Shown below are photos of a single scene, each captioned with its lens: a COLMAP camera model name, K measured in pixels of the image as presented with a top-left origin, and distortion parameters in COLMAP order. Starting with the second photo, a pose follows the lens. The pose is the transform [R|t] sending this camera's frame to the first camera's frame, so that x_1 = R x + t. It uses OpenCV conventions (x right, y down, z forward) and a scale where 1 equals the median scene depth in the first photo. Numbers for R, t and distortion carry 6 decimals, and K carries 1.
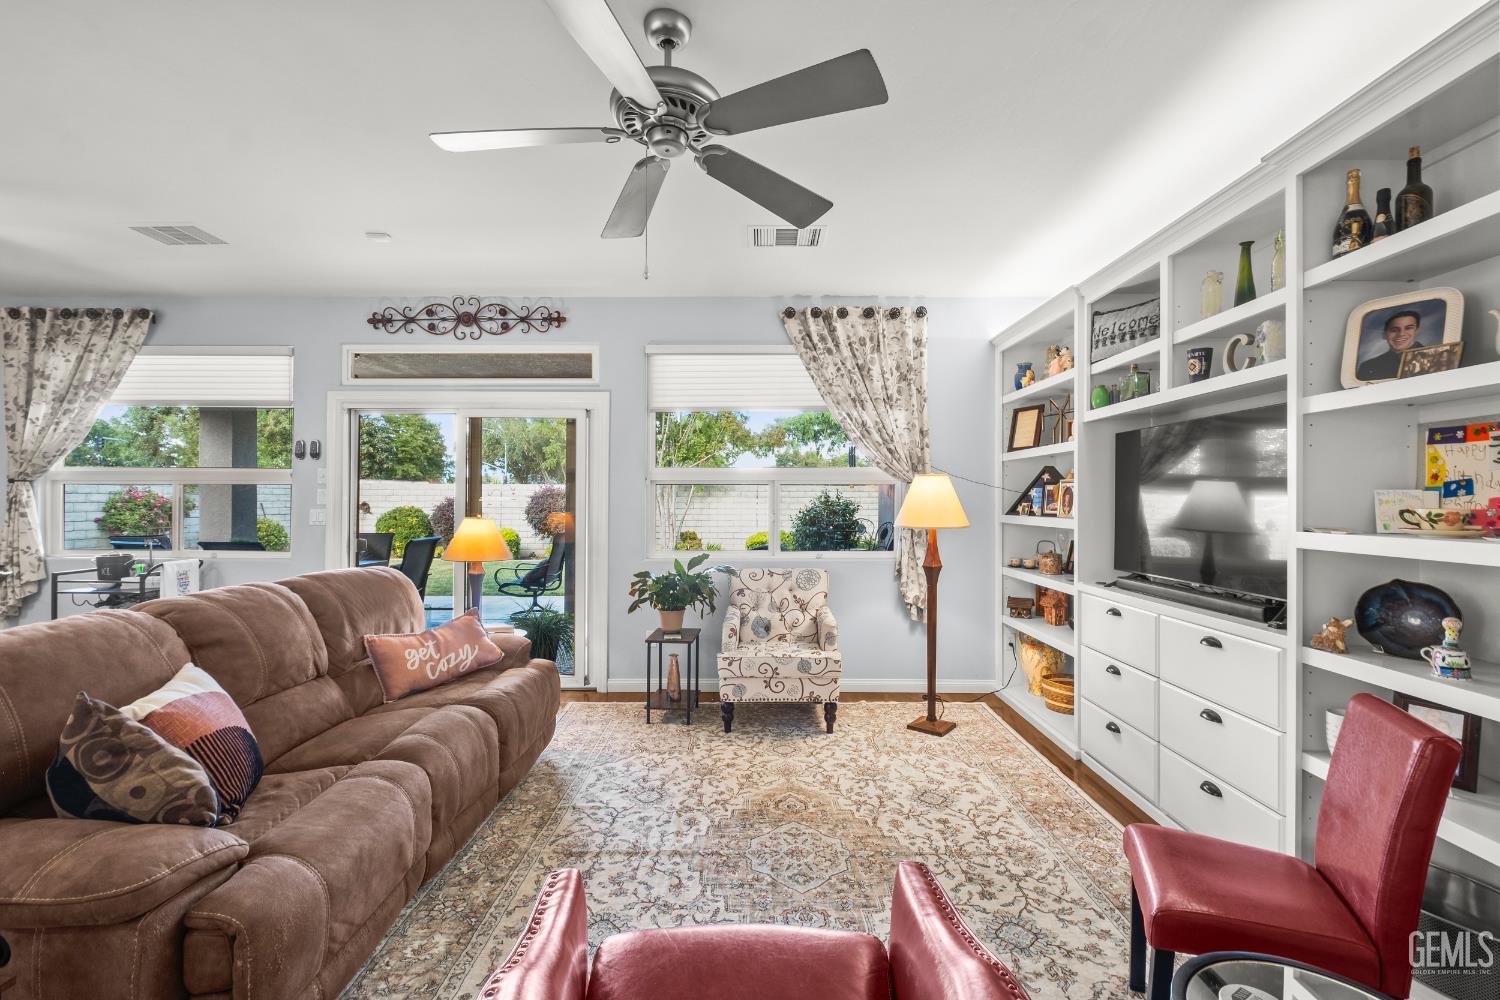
lens RADIAL K [[663.1, 0, 747.8], [0, 663.1, 492.0], [0, 0, 1]] dist [0.004459, -0.004338]
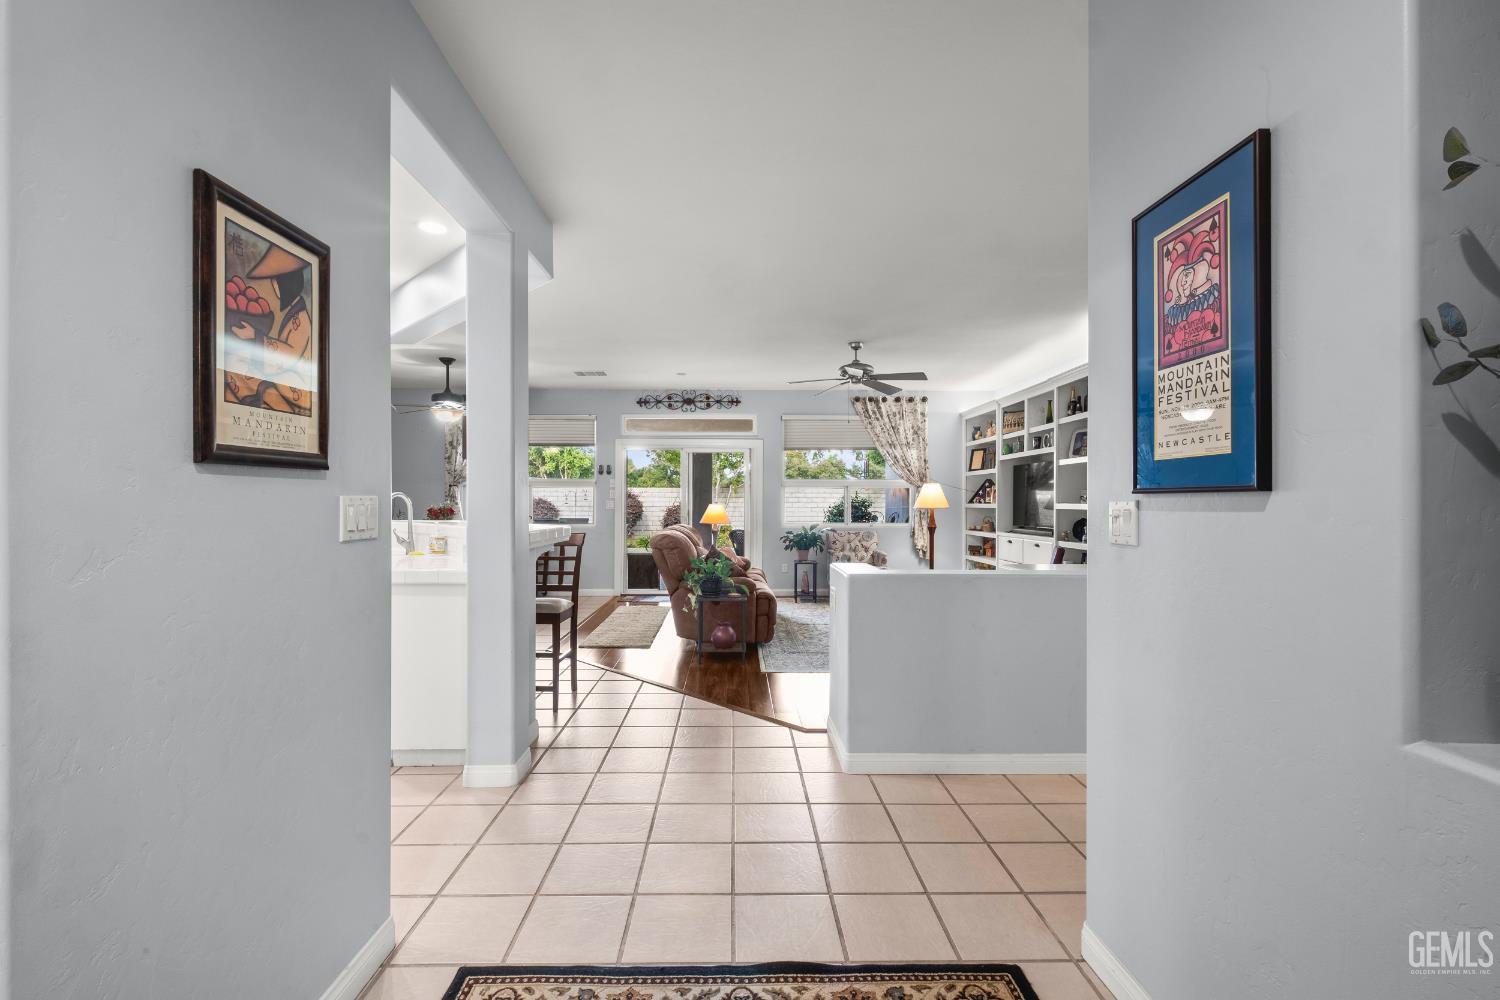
lens RADIAL K [[663.1, 0, 749.6], [0, 663.1, 494.6], [0, 0, 1]] dist [0.004459, -0.004338]
pose [[0.999407, -0.000141, 0.034435, -0.346868], [0.000152, 1.000000, -0.000339, 0.009234], [-0.034435, 0.000344, 0.999407, -1.009407]]
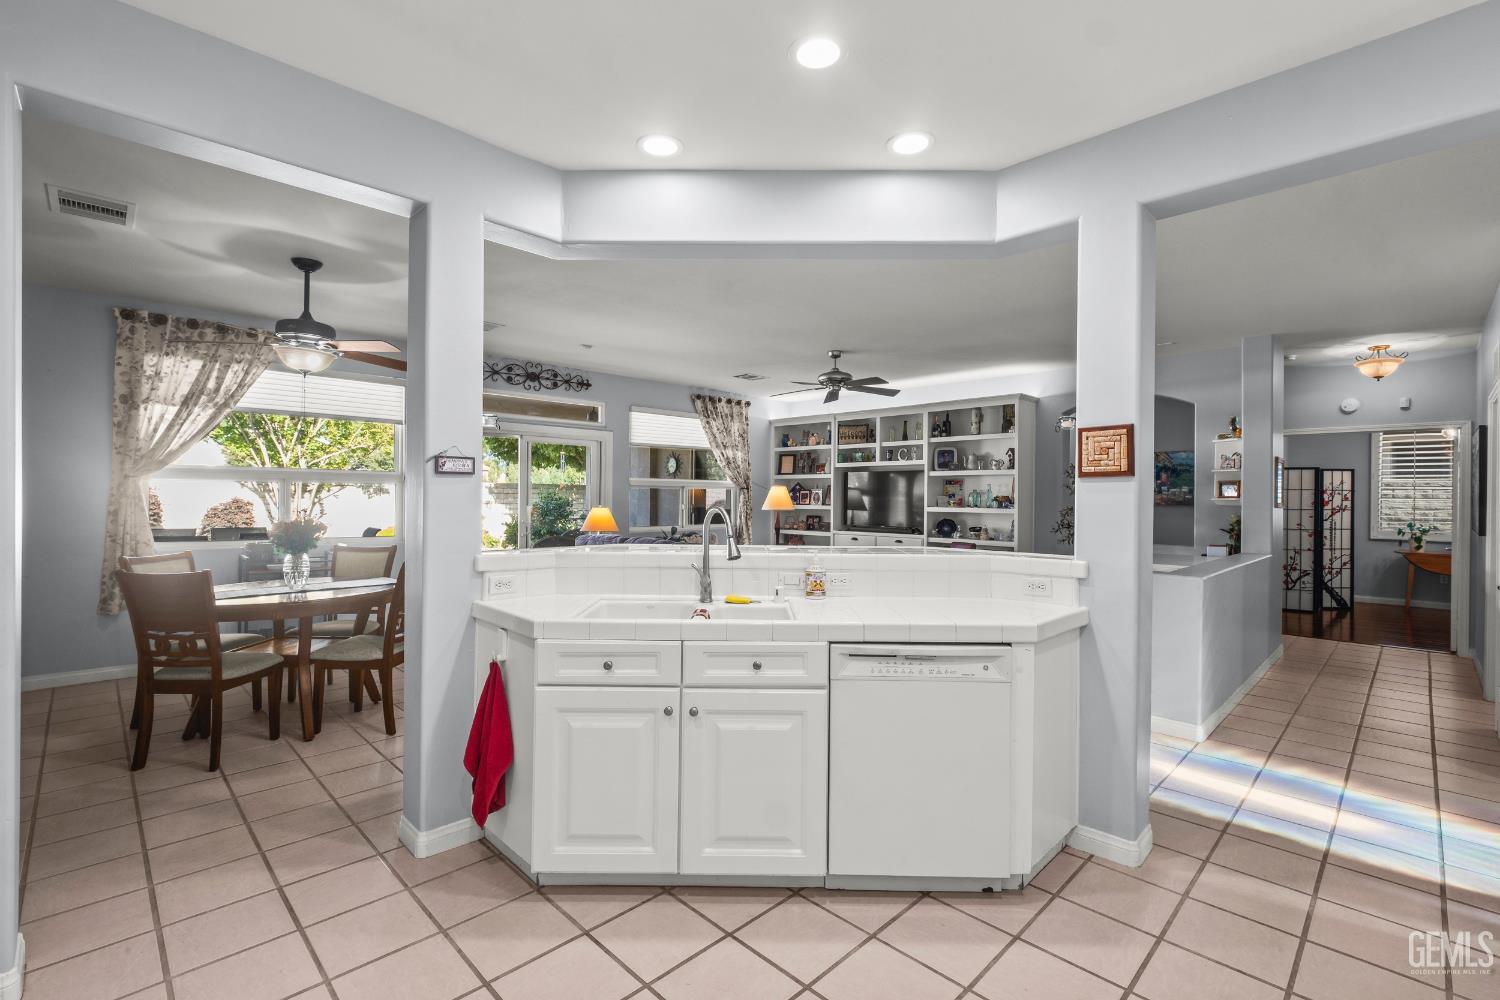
lens RADIAL K [[663.1, 0, 760.1], [0, 663.1, 494.3], [0, 0, 1]] dist [0.004459, -0.004338]
pose [[0.696116, 0.005637, 0.717907, -1.266370], [-0.014936, 0.999866, 0.006633, -0.011847], [-0.717774, -0.015340, 0.696107, -0.470686]]
